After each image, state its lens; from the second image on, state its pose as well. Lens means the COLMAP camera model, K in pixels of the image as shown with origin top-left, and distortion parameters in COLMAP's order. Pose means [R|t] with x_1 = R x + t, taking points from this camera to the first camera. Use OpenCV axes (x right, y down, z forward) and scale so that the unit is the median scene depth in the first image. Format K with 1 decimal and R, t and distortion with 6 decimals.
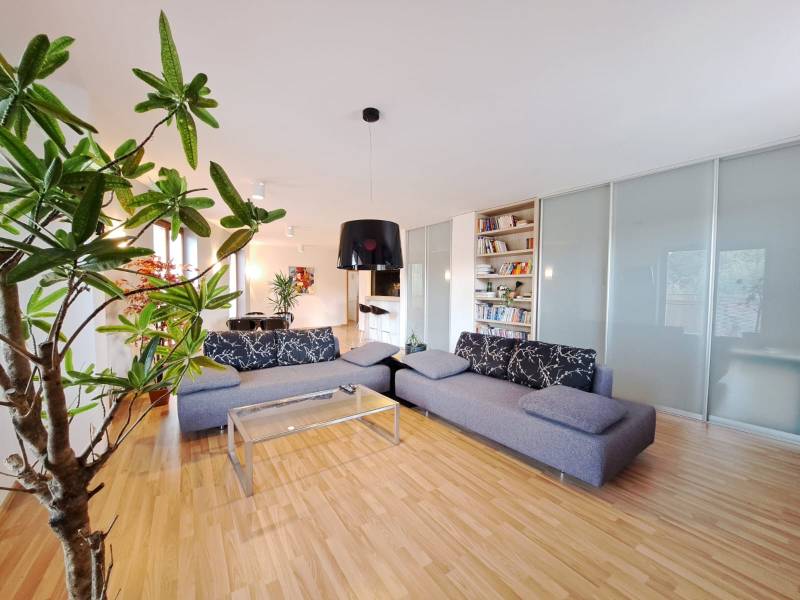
lens RADIAL K [[316.7, 0, 392.0], [0, 316.7, 305.3], [0, 0, 1]] dist [-0.014294, -0.002100]
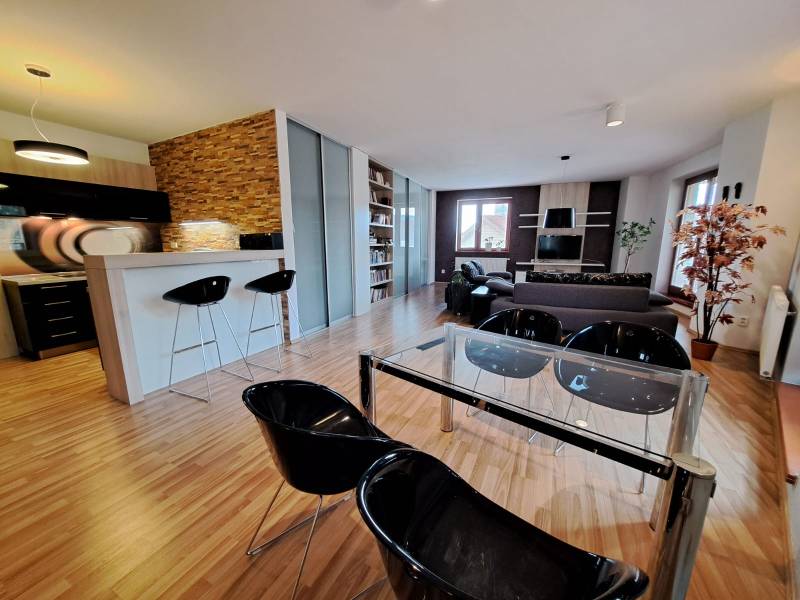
lens RADIAL K [[316.7, 0, 392.0], [0, 316.7, 305.3], [0, 0, 1]] dist [-0.014294, -0.002100]
pose [[-0.498840, -0.170928, 0.849672, -1.118238], [0.043750, 0.974144, 0.221653, -0.102953], [-0.865589, 0.147742, -0.478463, 2.458482]]
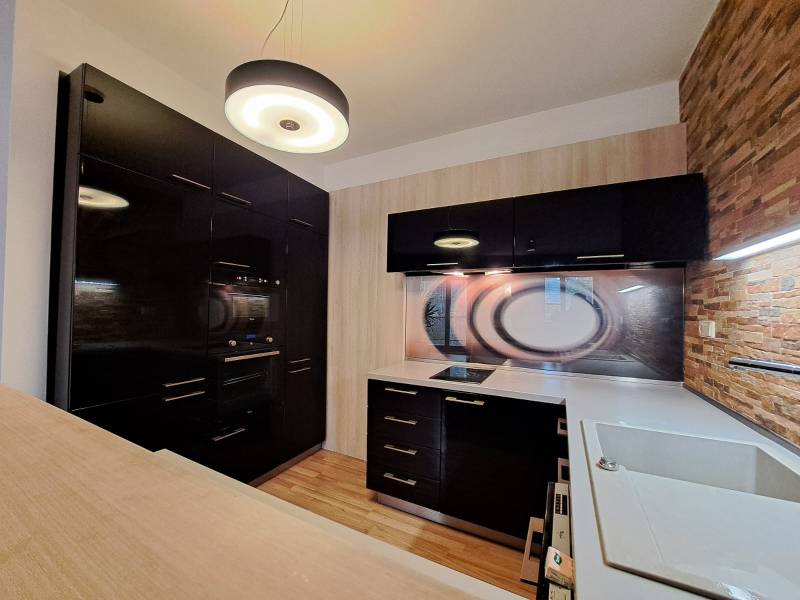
lens RADIAL K [[316.7, 0, 392.0], [0, 316.7, 305.3], [0, 0, 1]] dist [-0.014294, -0.002100]
pose [[0.872052, 0.016813, 0.489125, 0.020458], [0.011769, 0.998400, -0.055300, -0.111029], [-0.489272, 0.053981, 0.870459, 2.421397]]
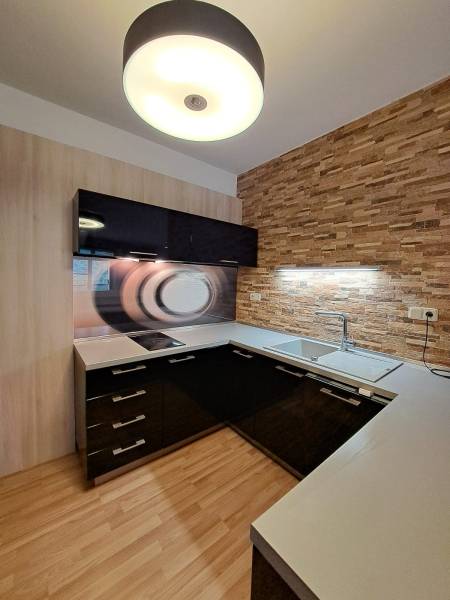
lens RADIAL K [[237.5, 0, 221.2], [0, 237.5, 292.9], [0, 0, 1]] dist [-0.014294, -0.002100]
pose [[-0.098862, -0.063838, 0.993051, -0.156040], [0.022467, 0.997543, 0.066364, -0.166403], [-0.994847, 0.028871, -0.097185, 2.787219]]
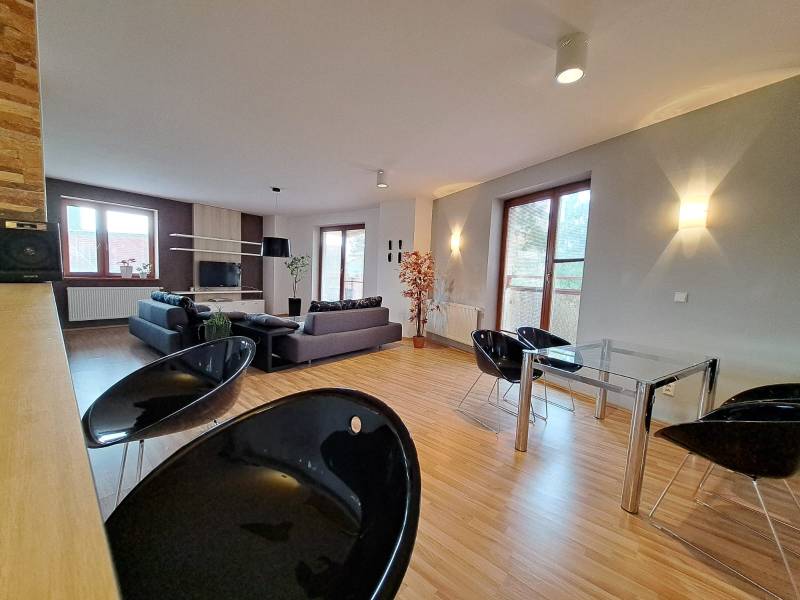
lens RADIAL K [[316.7, 0, 392.0], [0, 316.7, 305.3], [0, 0, 1]] dist [-0.014294, -0.002100]
pose [[-0.964608, -0.016957, -0.263144, -0.197837], [-0.054939, 0.988955, 0.137662, -0.103288], [0.257903, 0.147246, -0.954885, 2.638605]]
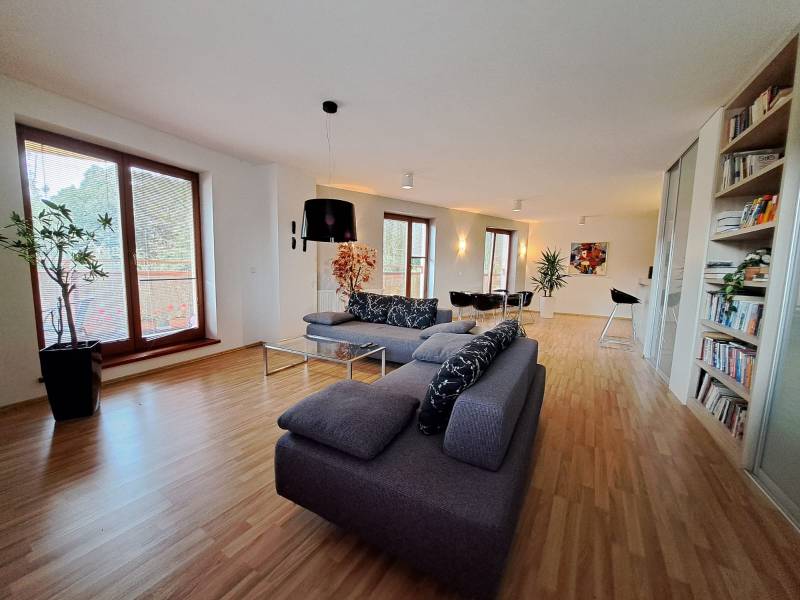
lens RADIAL K [[316.7, 0, 392.0], [0, 316.7, 305.3], [0, 0, 1]] dist [-0.014294, -0.002100]
pose [[0.414902, 0.104486, -0.903847, 0.883631], [-0.058809, 0.994387, 0.087957, 0.006685], [0.907964, 0.016660, 0.418718, 0.554653]]
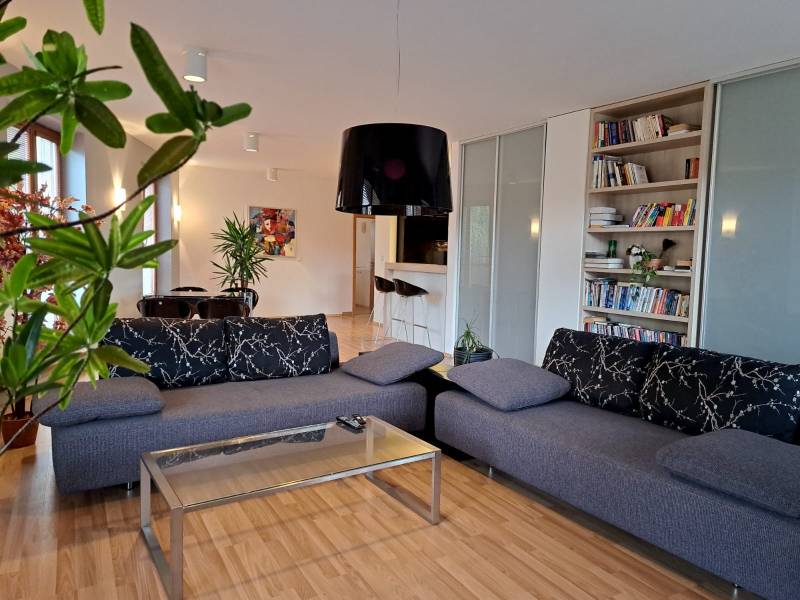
lens RADIAL K [[571.6, 0, 411.6], [0, 571.6, 299.1], [0, 0, 1]] dist [0.081647, -0.075373]
pose [[0.999035, 0.020096, -0.039050, 0.004565], [-0.018830, 0.999294, 0.032505, 0.005305], [0.039676, -0.031739, 0.998708, -0.020396]]
